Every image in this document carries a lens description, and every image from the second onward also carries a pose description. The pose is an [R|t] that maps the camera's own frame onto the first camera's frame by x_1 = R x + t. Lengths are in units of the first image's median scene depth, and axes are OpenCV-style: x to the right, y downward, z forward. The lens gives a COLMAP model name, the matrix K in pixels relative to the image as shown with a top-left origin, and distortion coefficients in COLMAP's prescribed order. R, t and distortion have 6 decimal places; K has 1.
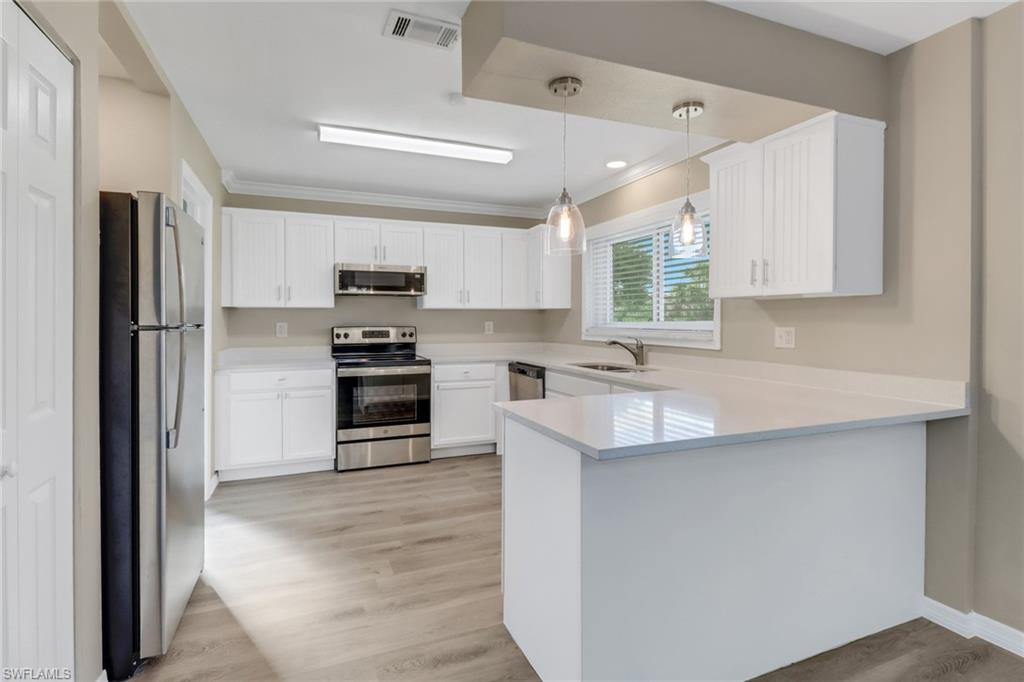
lens RADIAL K [[491.9, 0, 501.9], [0, 491.9, 323.1], [0, 0, 1]] dist [0.003035, -0.006274]
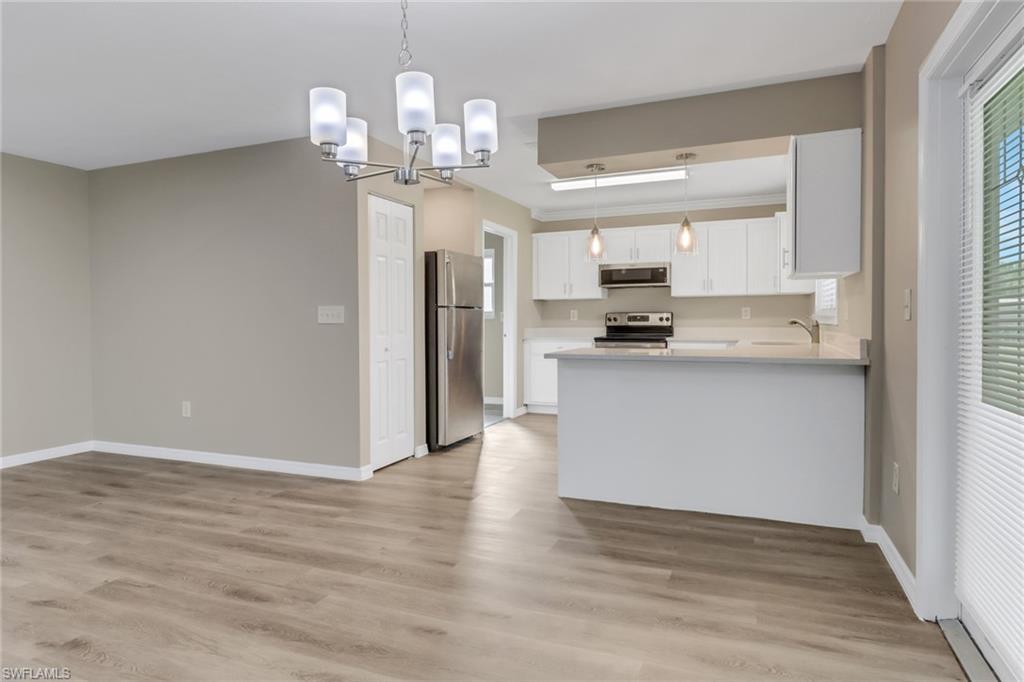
lens RADIAL K [[586.7, 0, 519.4], [0, 586.7, 334.6], [0, 0, 1]] dist [0.020532, 0.001451]
pose [[0.723757, 0.011813, -0.689954, 0.624845], [0.002270, 0.999807, 0.019500, 0.037554], [0.690051, -0.015679, 0.723591, -0.328865]]
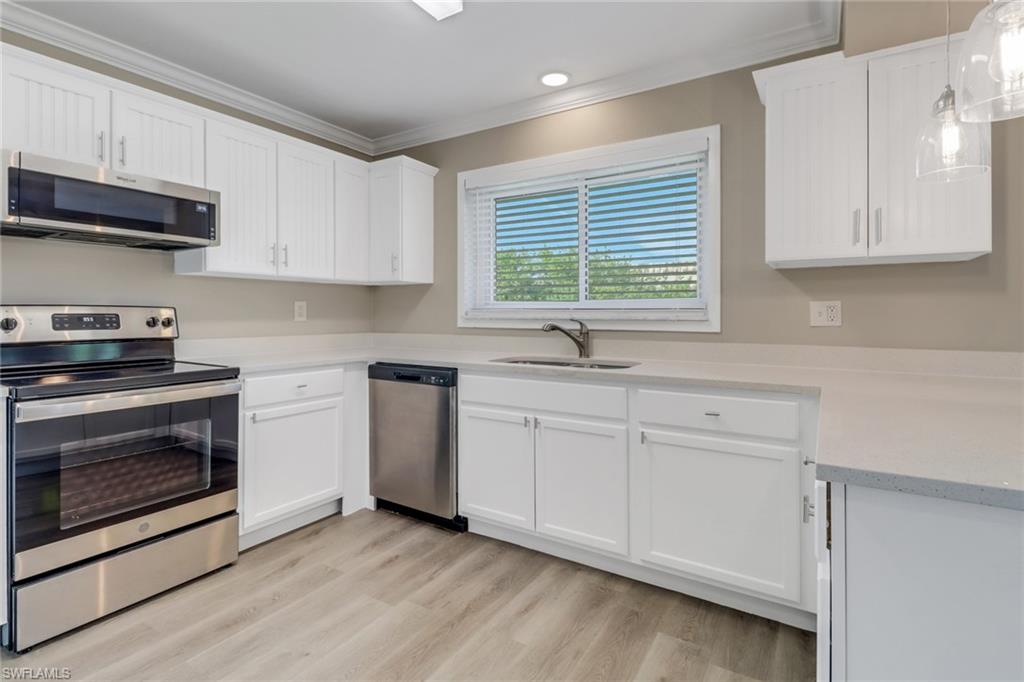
lens RADIAL K [[491.9, 0, 495.7], [0, 491.9, 318.2], [0, 0, 1]] dist [0.003035, -0.006274]
pose [[0.815377, -0.005907, 0.578900, -0.233831], [0.003585, 0.999980, 0.005153, 0.020012], [-0.578919, -0.002127, 0.815382, 0.423932]]
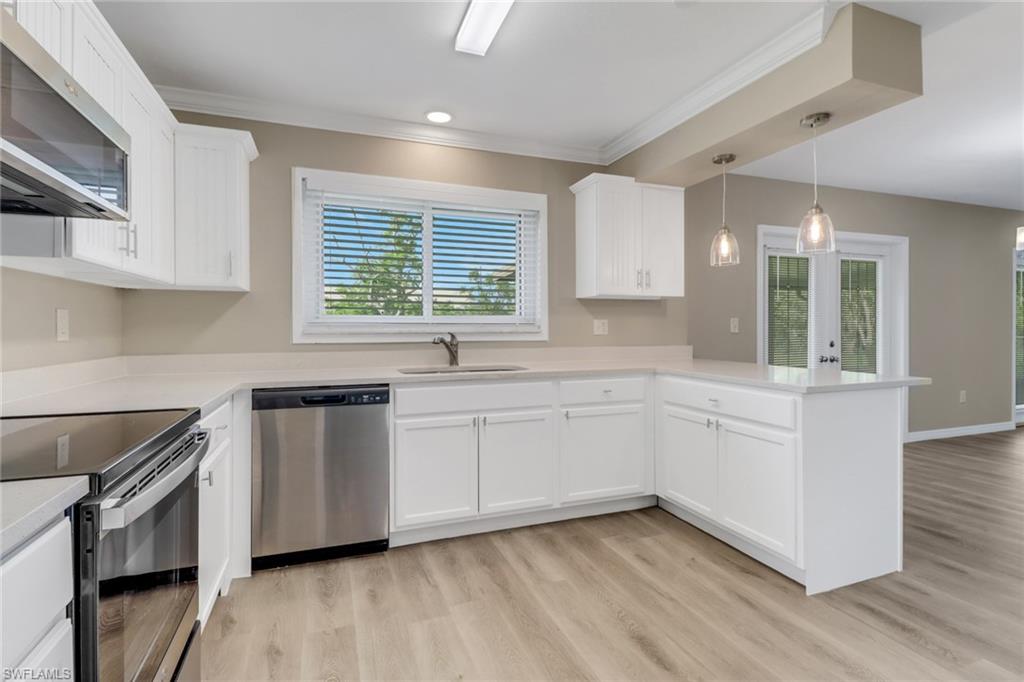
lens RADIAL K [[491.9, 0, 513.4], [0, 491.9, 332.7], [0, 0, 1]] dist [0.003035, -0.006274]
pose [[0.028853, -0.018442, 0.999414, -0.519940], [0.005851, 0.999816, 0.018280, 0.011910], [-0.999567, 0.005321, 0.028956, 0.786356]]
